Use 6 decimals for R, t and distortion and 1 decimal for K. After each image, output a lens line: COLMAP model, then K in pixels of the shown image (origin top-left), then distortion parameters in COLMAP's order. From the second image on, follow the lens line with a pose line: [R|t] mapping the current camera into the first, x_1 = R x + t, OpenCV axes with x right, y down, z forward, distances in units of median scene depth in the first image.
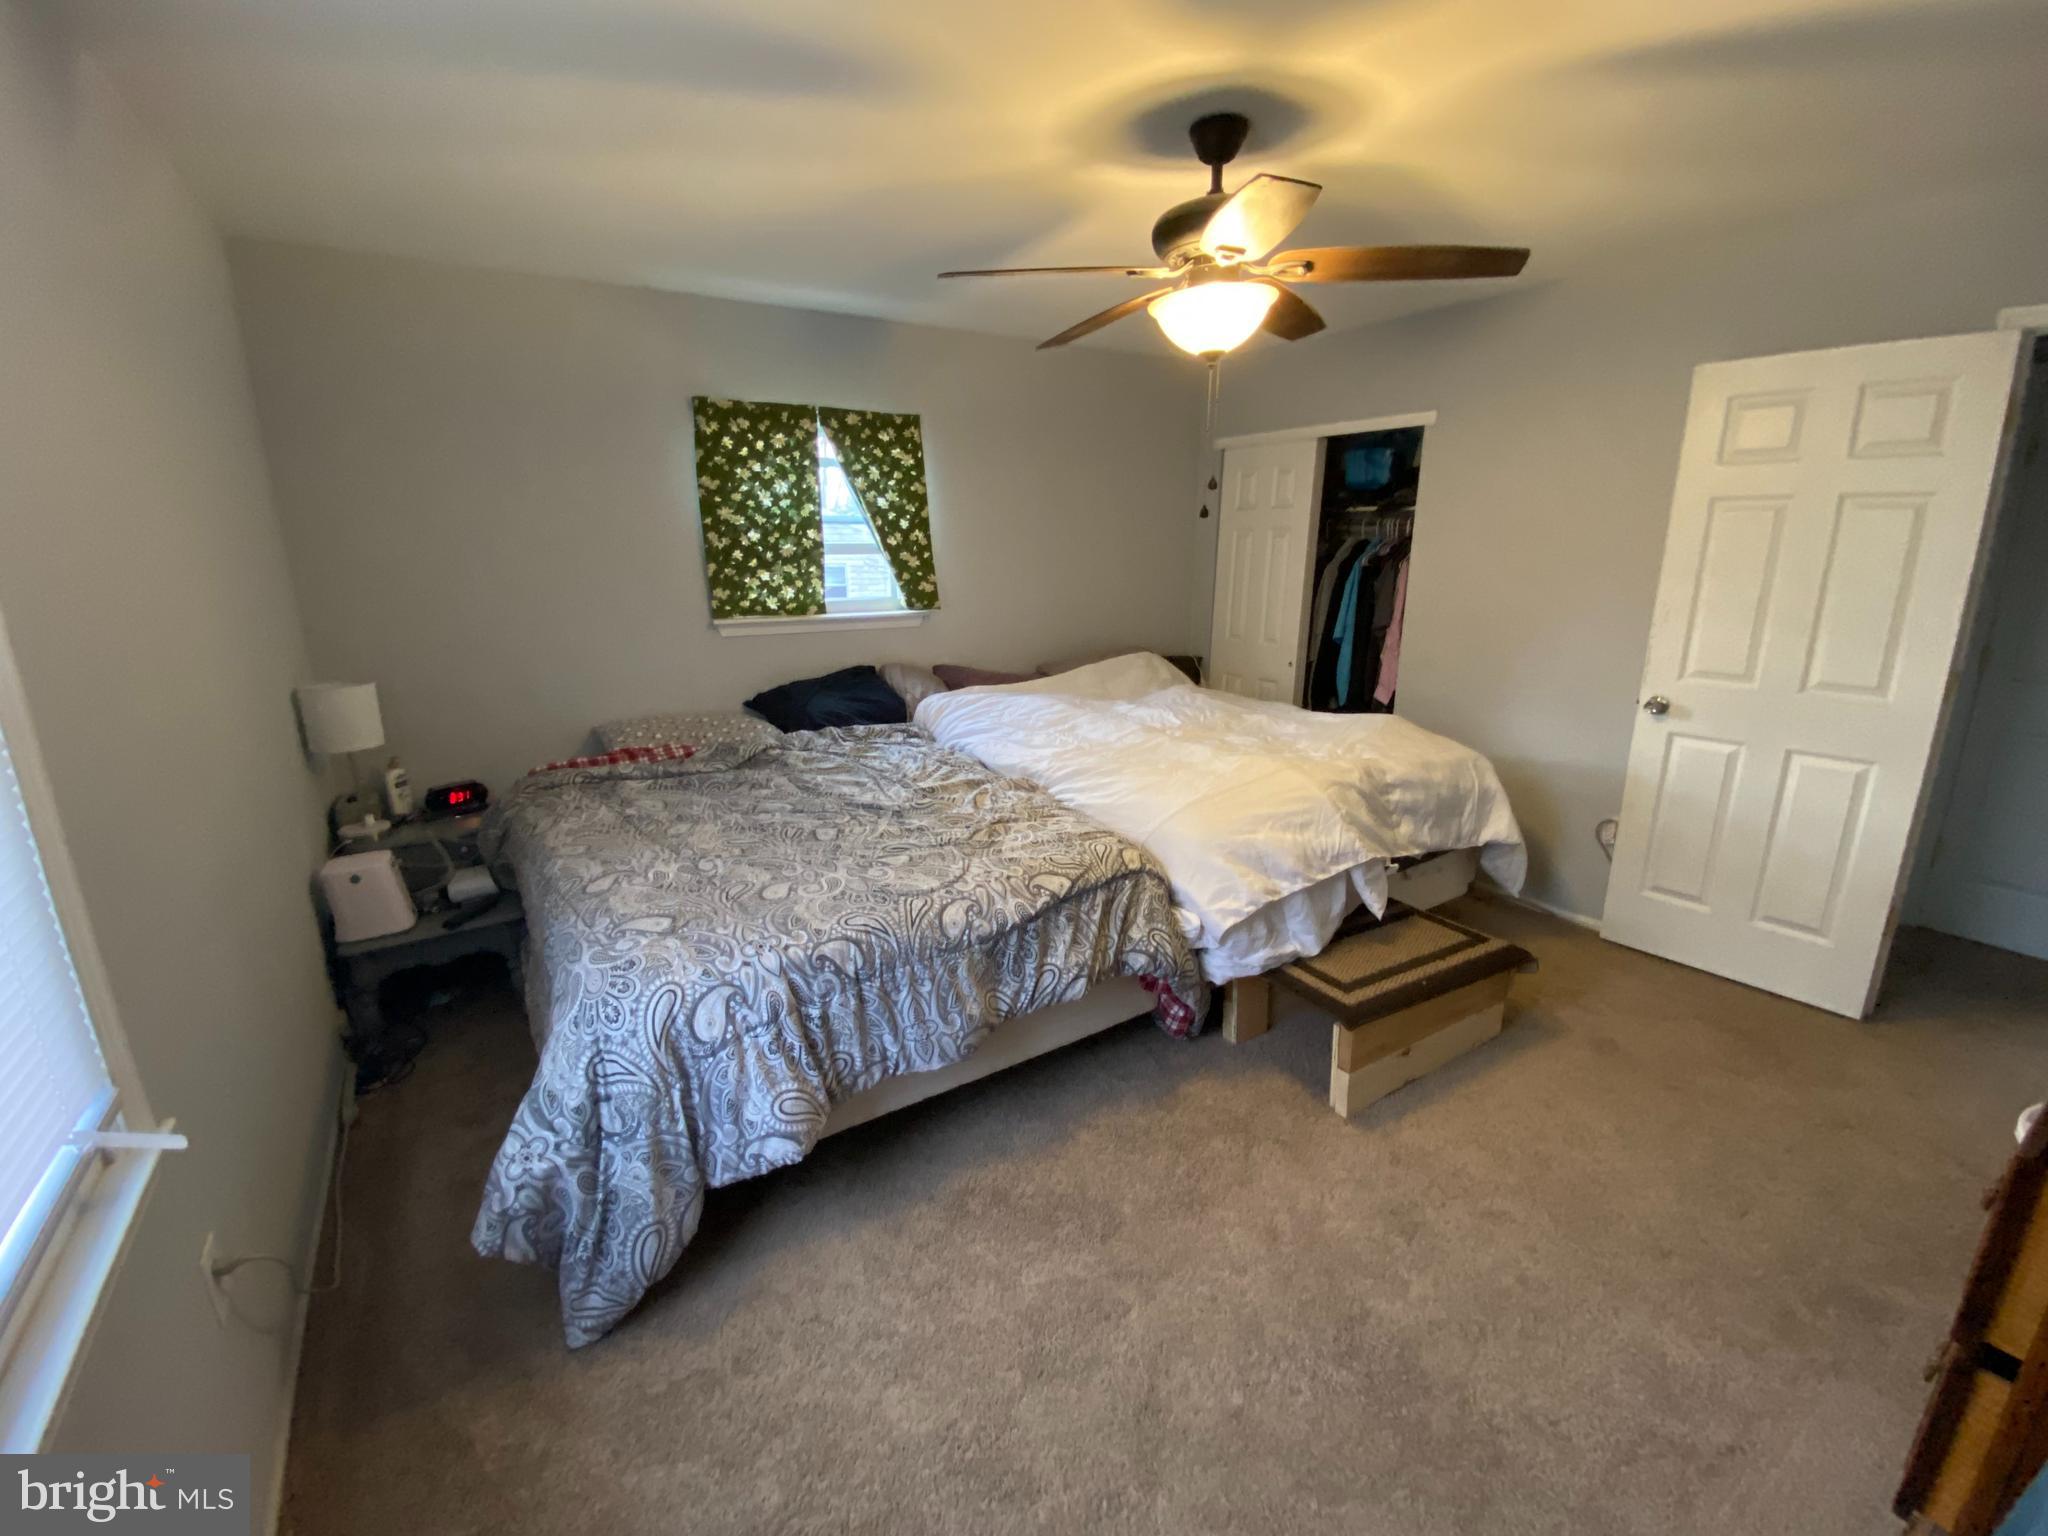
lens RADIAL K [[855.3, 0, 1024.0], [0, 855.3, 768.0], [0, 0, 1]] dist [0.037624, -0.031535]
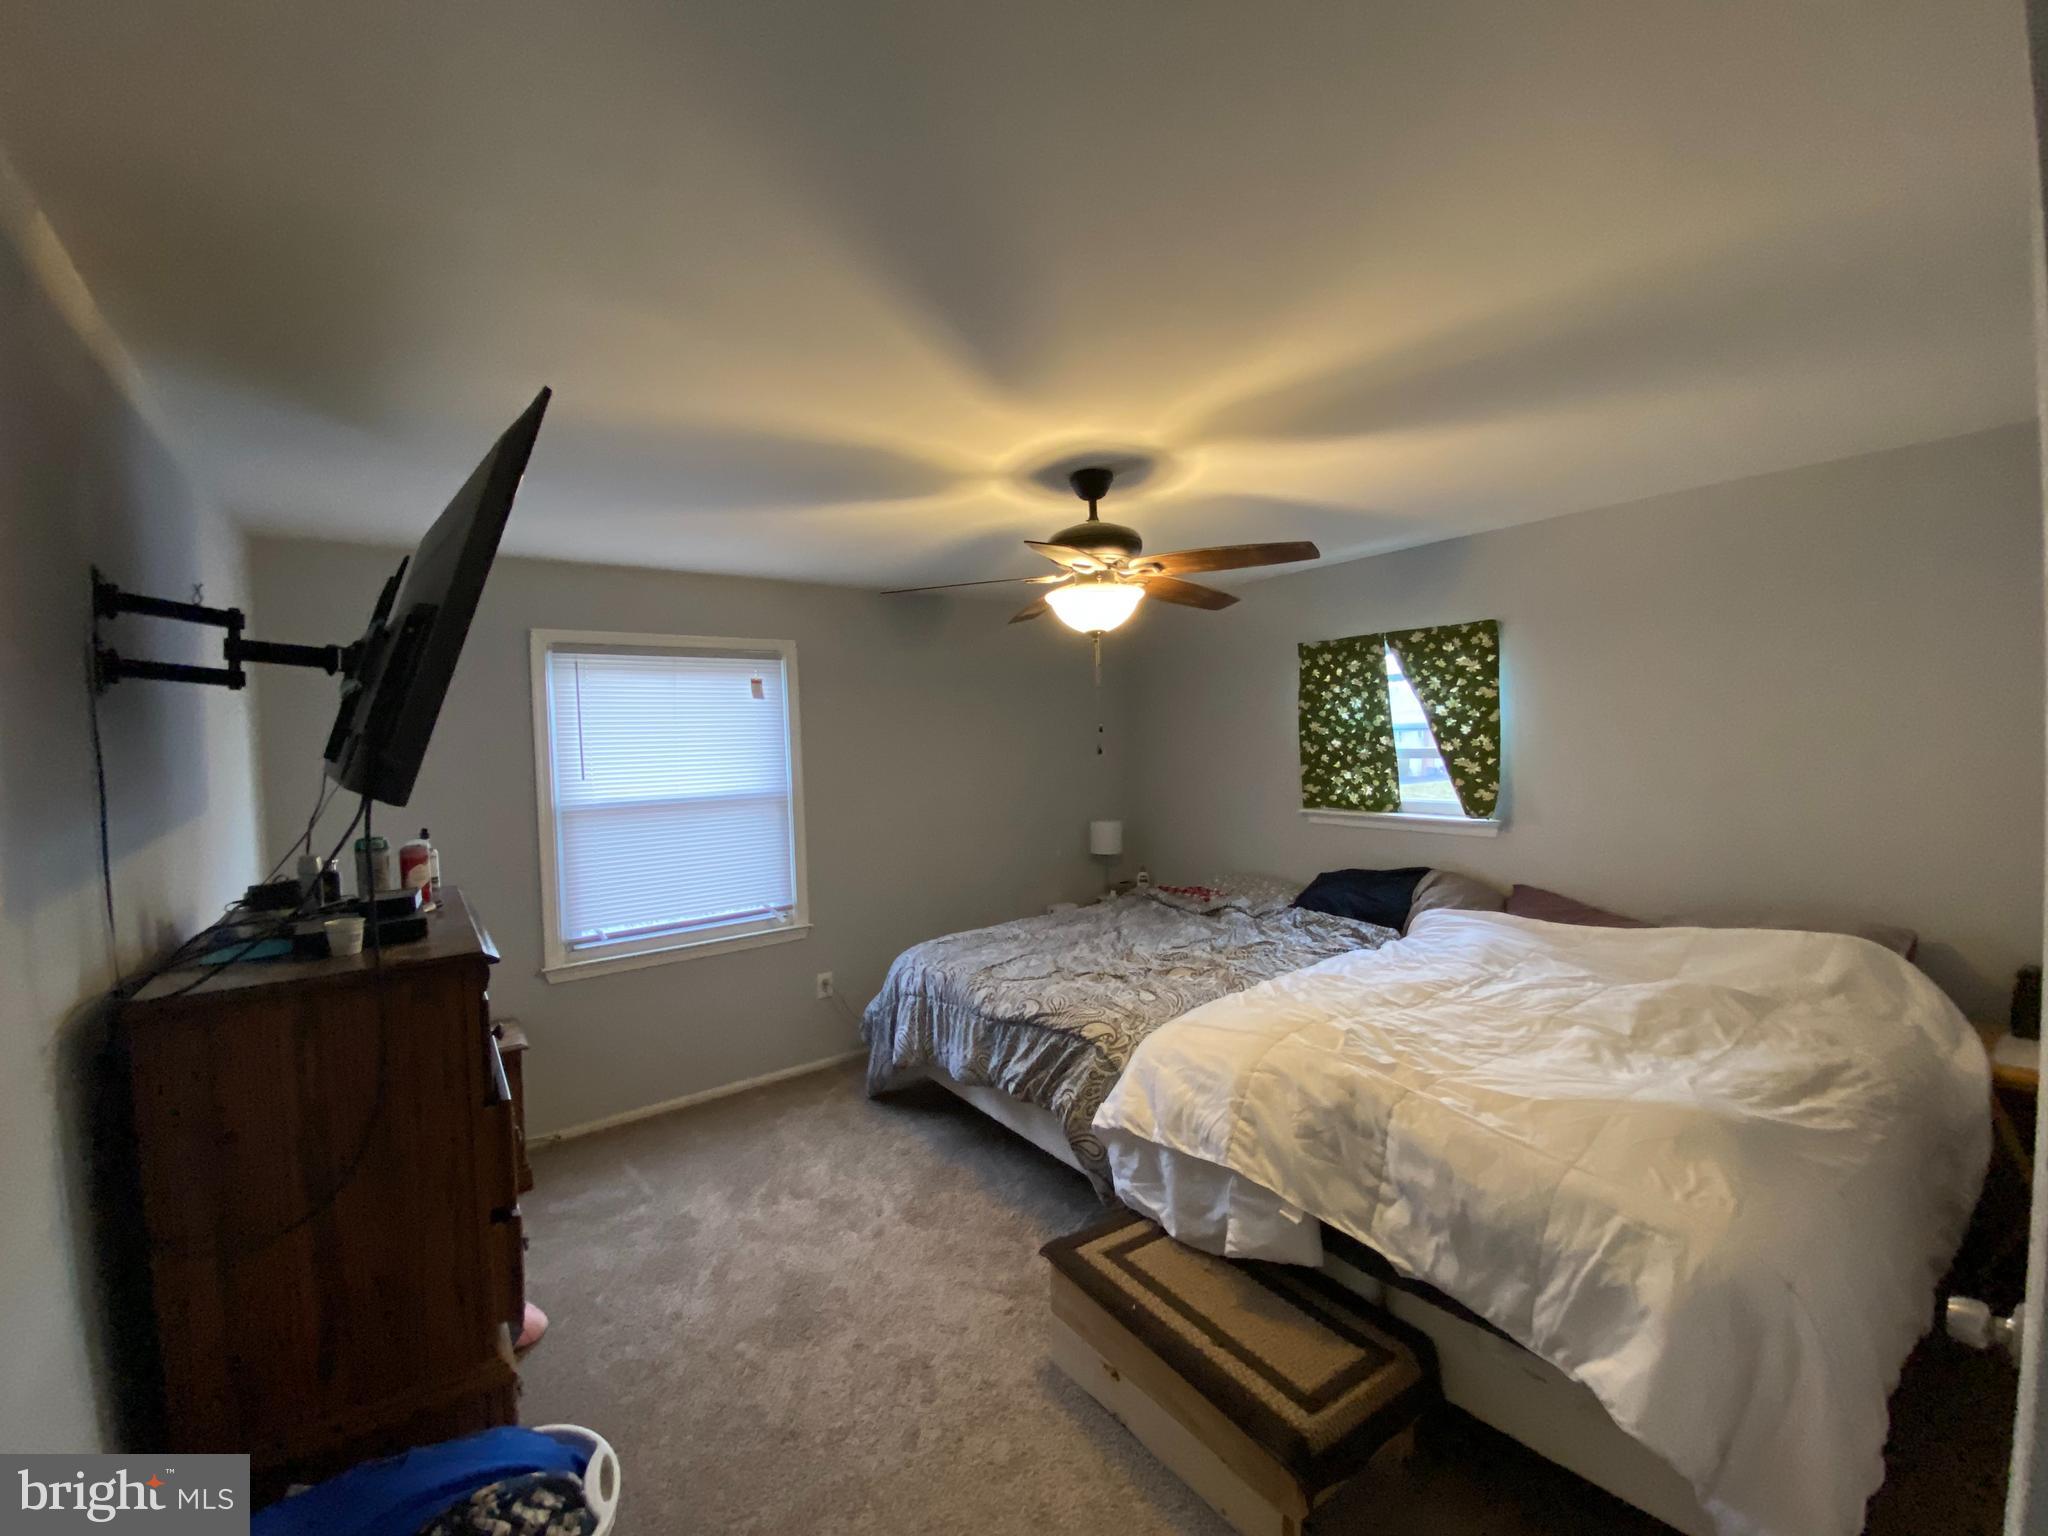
lens RADIAL K [[855.3, 0, 1024.0], [0, 855.3, 768.0], [0, 0, 1]] dist [0.037624, -0.031535]
pose [[0.060208, 0.042914, -0.997263, 0.845678], [-0.220822, 0.974894, 0.028620, -0.170524], [0.973454, 0.218495, 0.068173, 0.489725]]
